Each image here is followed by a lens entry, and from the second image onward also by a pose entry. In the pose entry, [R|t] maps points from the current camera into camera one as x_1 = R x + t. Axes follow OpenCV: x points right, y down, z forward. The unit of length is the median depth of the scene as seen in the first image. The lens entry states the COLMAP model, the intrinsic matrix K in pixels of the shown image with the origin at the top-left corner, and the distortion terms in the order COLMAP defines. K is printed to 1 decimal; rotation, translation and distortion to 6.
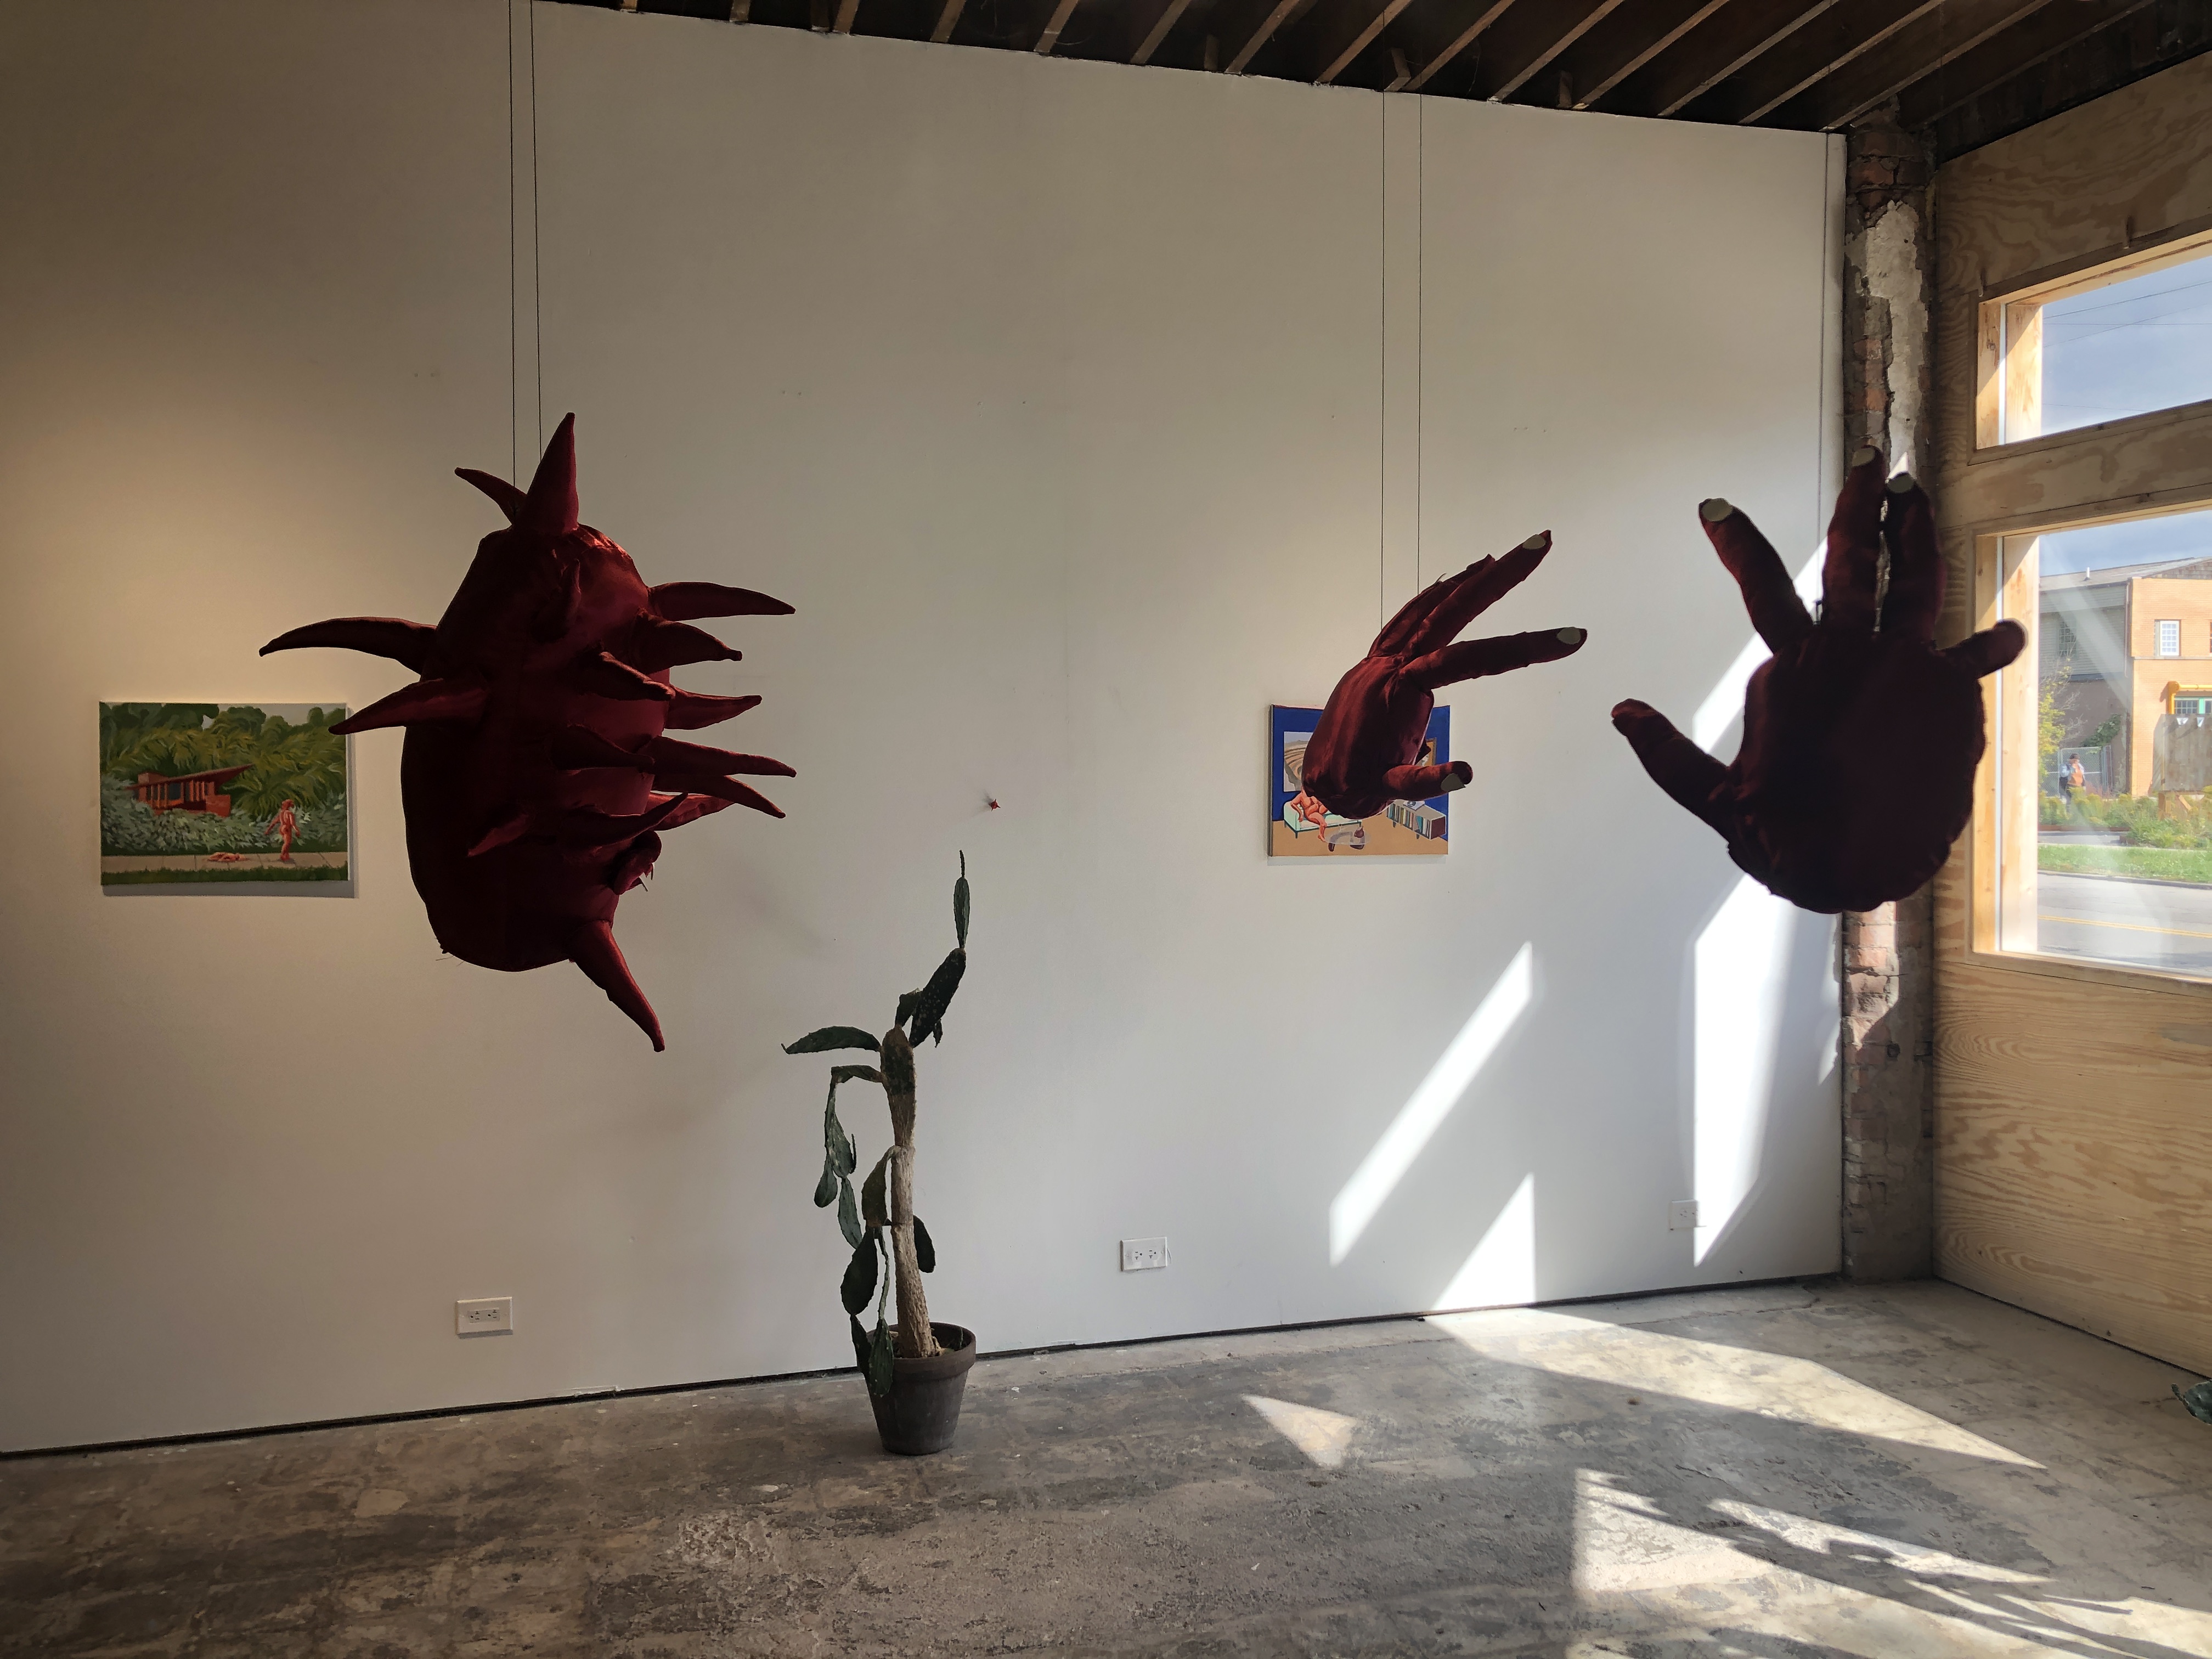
lens RADIAL K [[1789.8, 0, 1063.1], [0, 1789.8, 818.9], [0, 0, 1]] dist [0.015328, 0.003990]
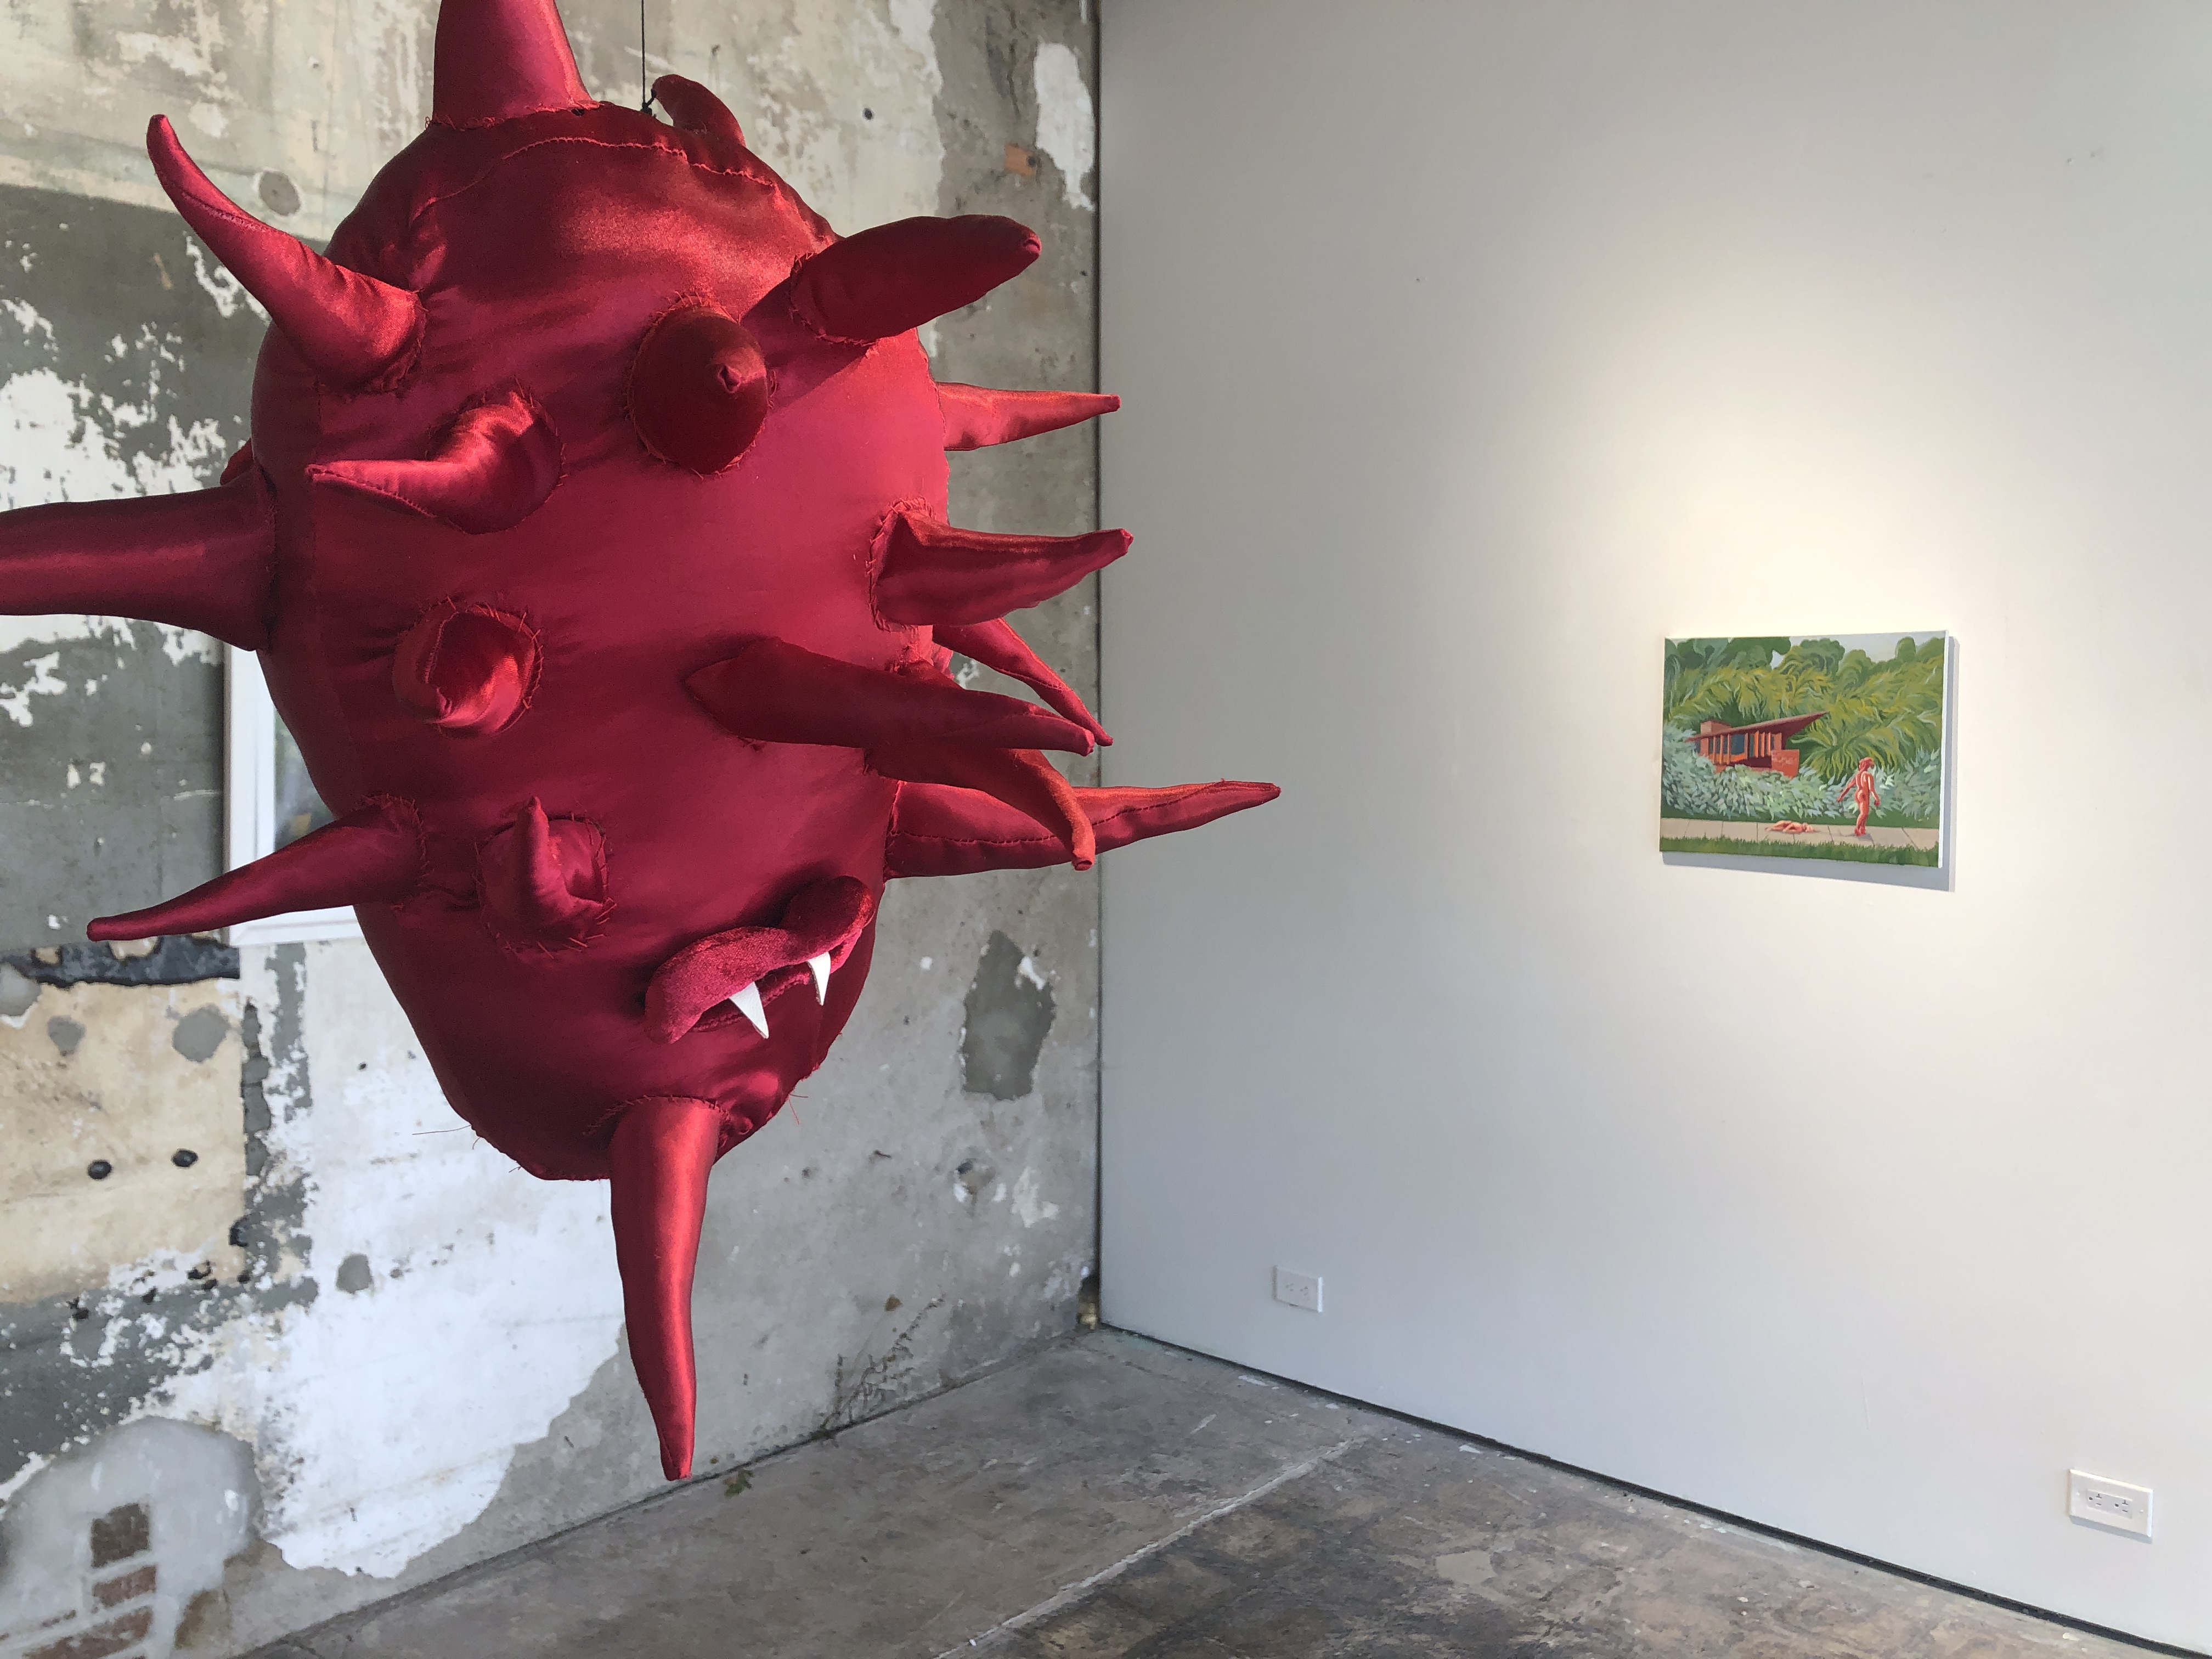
lens RADIAL K [[1804.4, 0, 1107.5], [0, 1804.4, 808.4], [0, 0, 1]] dist [0.013225, 0.002072]
pose [[0.534967, 0.049776, -0.843405, 0.053167], [-0.024724, 0.998758, 0.043262, -0.014686], [0.844511, -0.002292, 0.535534, 0.309009]]
